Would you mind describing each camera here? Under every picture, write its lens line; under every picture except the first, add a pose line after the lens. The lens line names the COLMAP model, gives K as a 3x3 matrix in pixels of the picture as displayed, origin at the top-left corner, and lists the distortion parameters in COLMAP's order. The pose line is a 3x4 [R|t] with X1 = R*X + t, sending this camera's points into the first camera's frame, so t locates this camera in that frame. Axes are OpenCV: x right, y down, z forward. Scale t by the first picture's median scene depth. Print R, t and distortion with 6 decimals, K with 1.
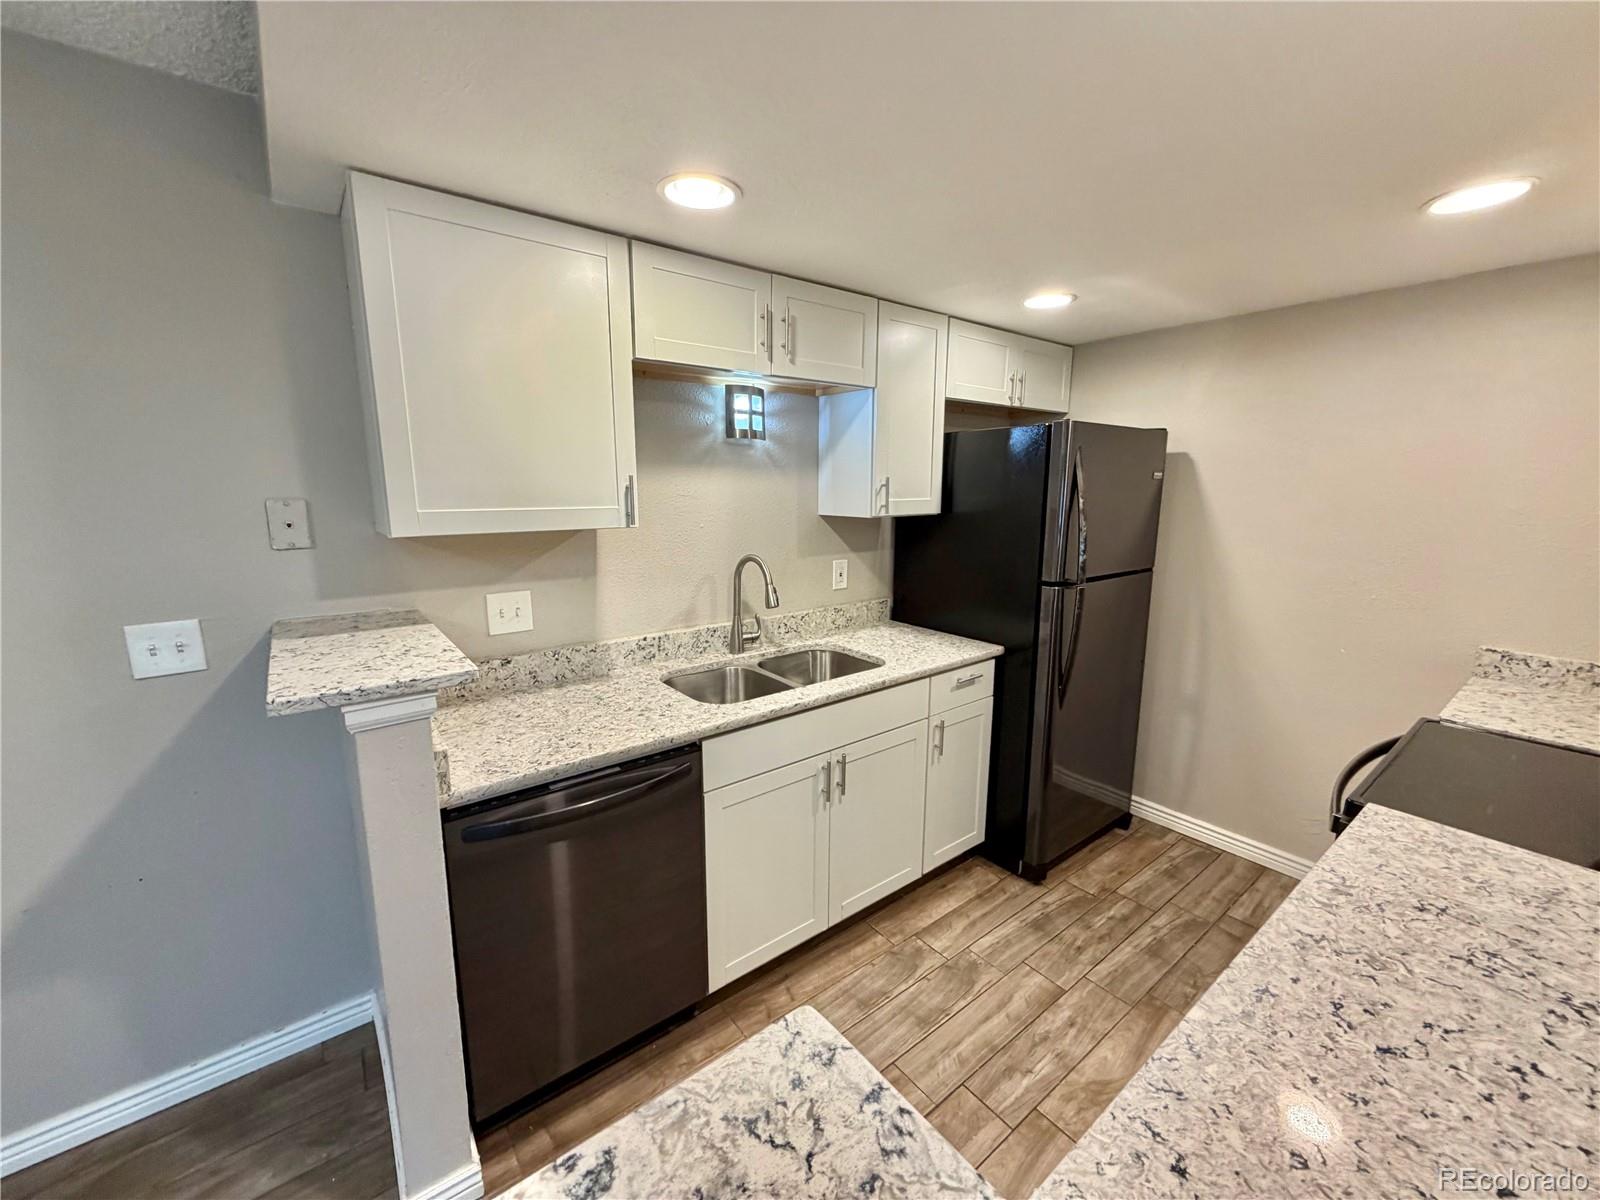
lens RADIAL K [[637.2, 0, 793.7], [0, 637.2, 602.7], [0, 0, 1]] dist [0.000146, 0.000460]
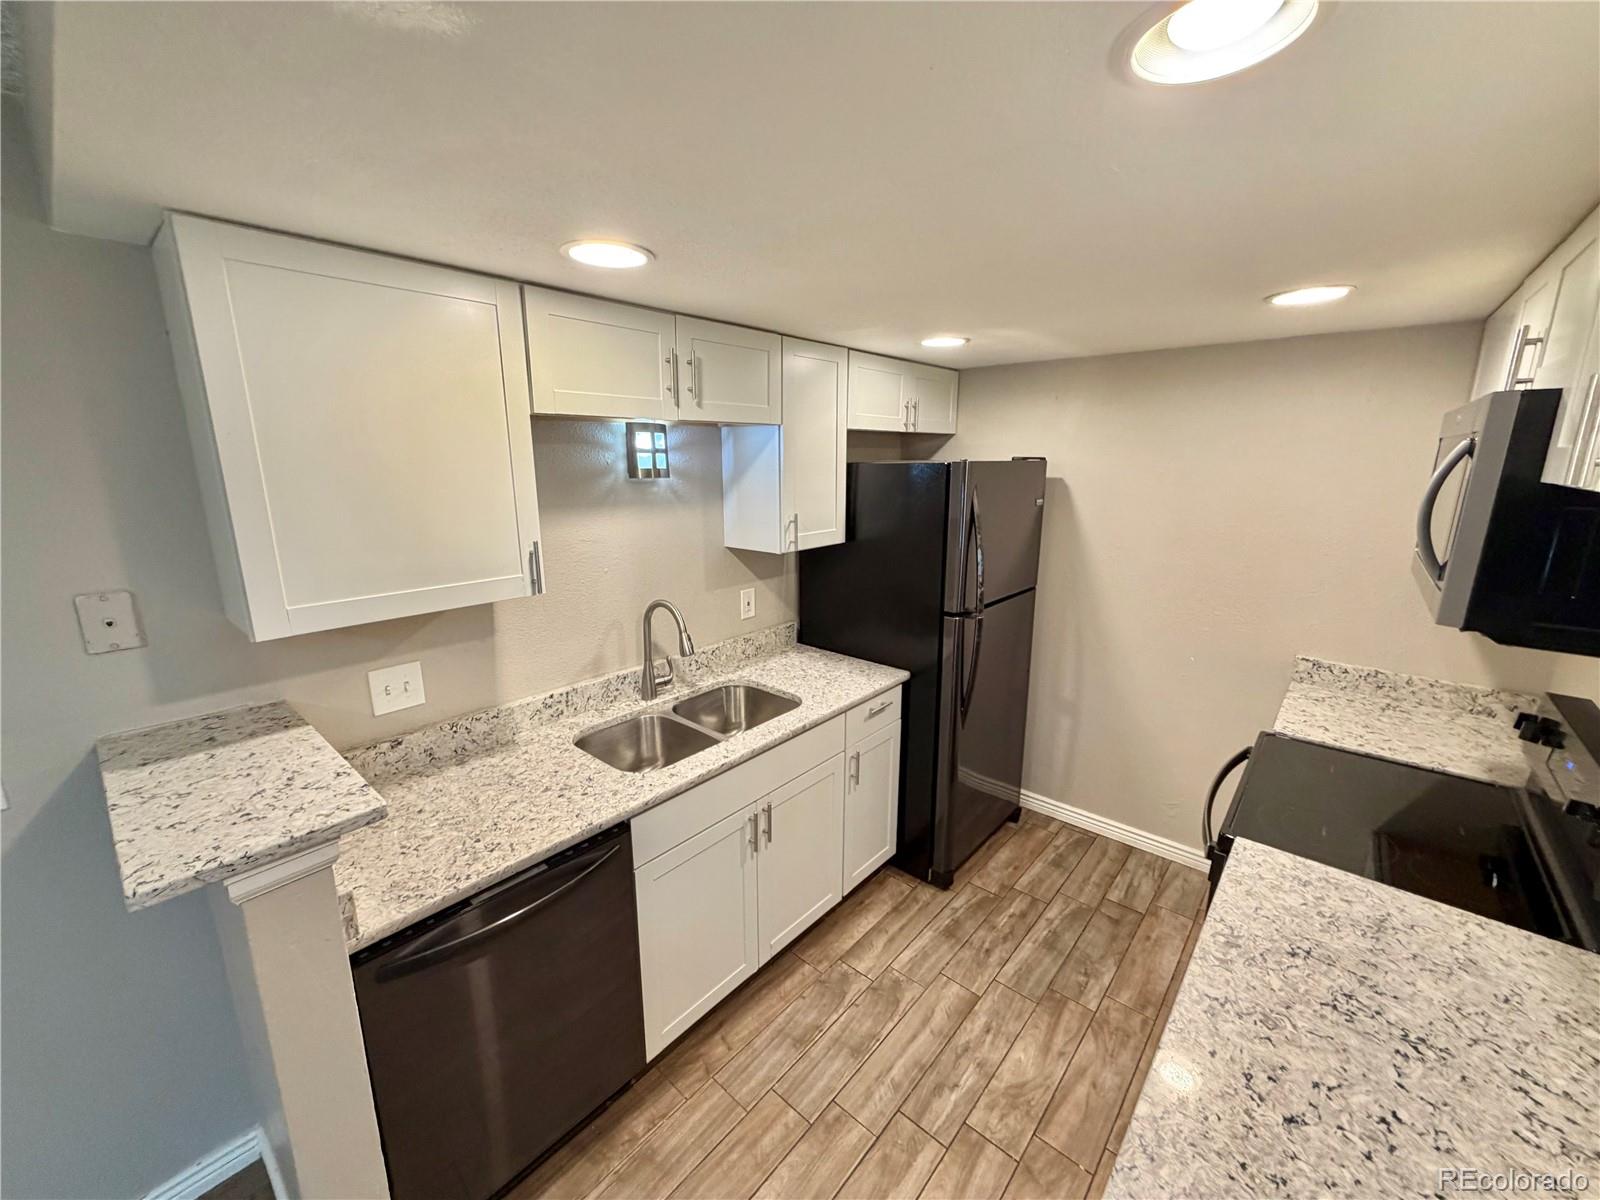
lens RADIAL K [[637.2, 0, 793.8], [0, 637.2, 601.9], [0, 0, 1]] dist [0.000146, 0.000460]
pose [[0.982101, -0.044839, 0.182938, -0.053071], [0.037214, 0.998298, 0.044904, -0.123009], [-0.184640, -0.037292, 0.982098, 0.016071]]
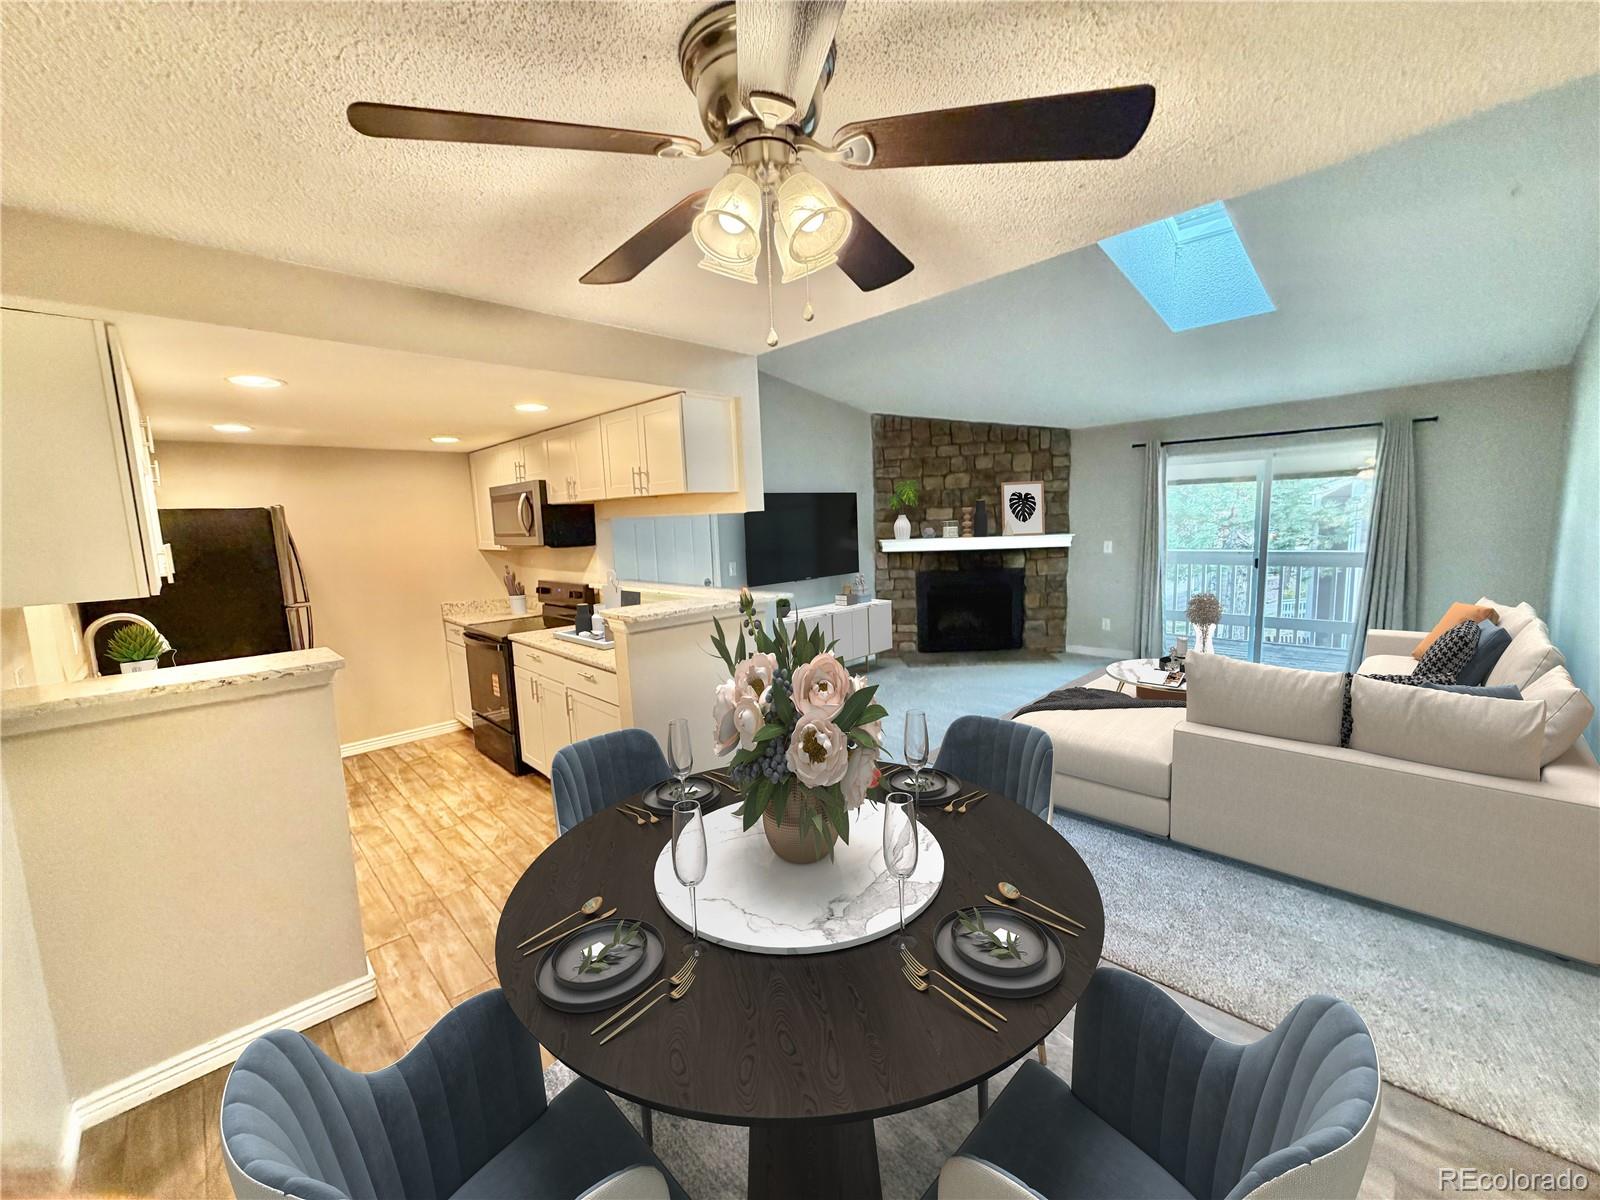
lens RADIAL K [[637.2, 0, 794.3], [0, 637.2, 601.6], [0, 0, 1]] dist [0.000146, 0.000460]
pose [[-0.108089, -0.124954, 0.986257, -1.487628], [0.218828, 0.964747, 0.146211, 0.001151], [-0.969758, 0.231625, -0.076935, -0.109714]]
